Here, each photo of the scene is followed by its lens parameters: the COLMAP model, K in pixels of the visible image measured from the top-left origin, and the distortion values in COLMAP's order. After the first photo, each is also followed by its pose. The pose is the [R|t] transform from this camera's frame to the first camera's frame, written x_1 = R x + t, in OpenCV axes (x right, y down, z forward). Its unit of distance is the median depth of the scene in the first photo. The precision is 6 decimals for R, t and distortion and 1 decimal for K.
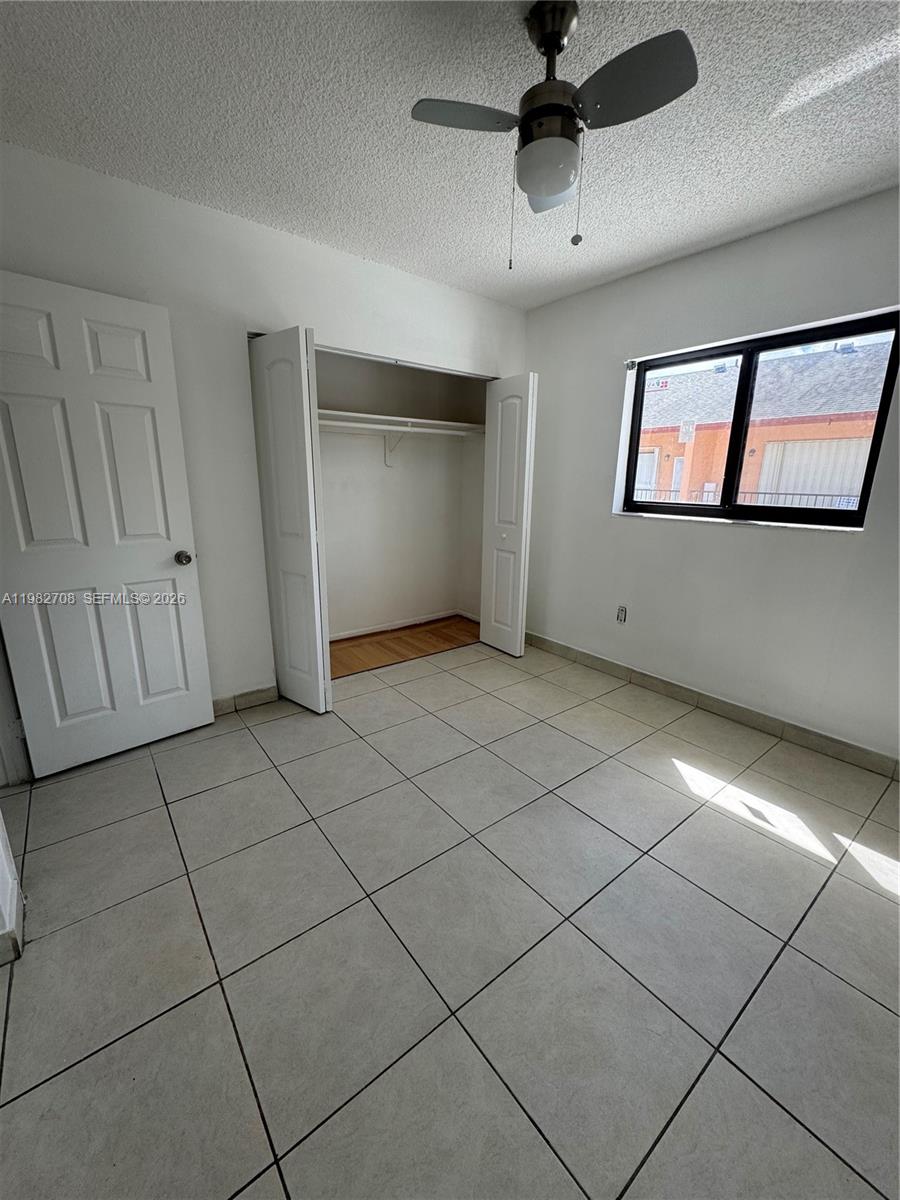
lens RADIAL K [[483.3, 0, 448.6], [0, 483.3, 602.2], [0, 0, 1]] dist [-0.005575, 0.000556]
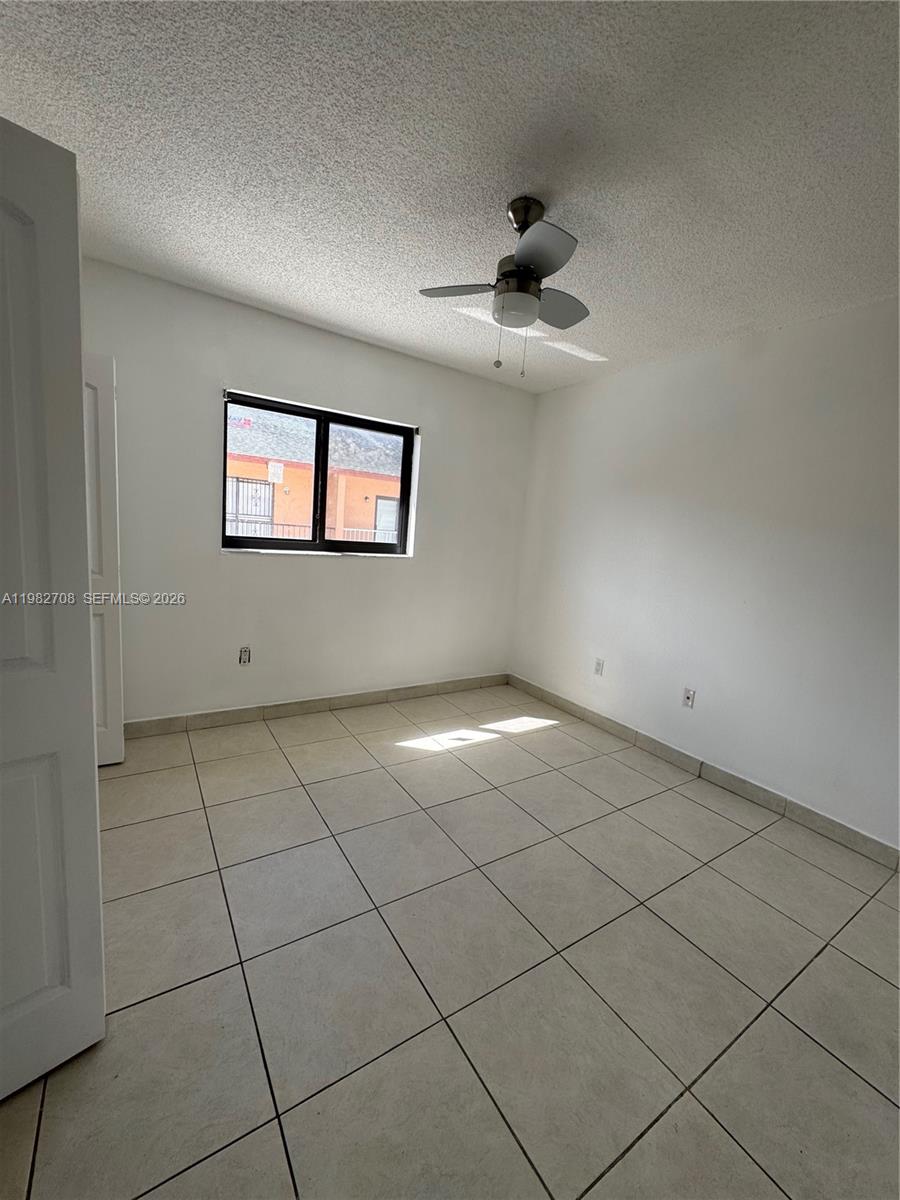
lens RADIAL K [[483.3, 0, 453.6], [0, 483.3, 597.2], [0, 0, 1]] dist [-0.005575, 0.000556]
pose [[0.072358, -0.150270, 0.985994, -0.647740], [0.170462, 0.975903, 0.136222, -0.178658], [-0.982704, 0.158218, 0.096230, 0.607141]]
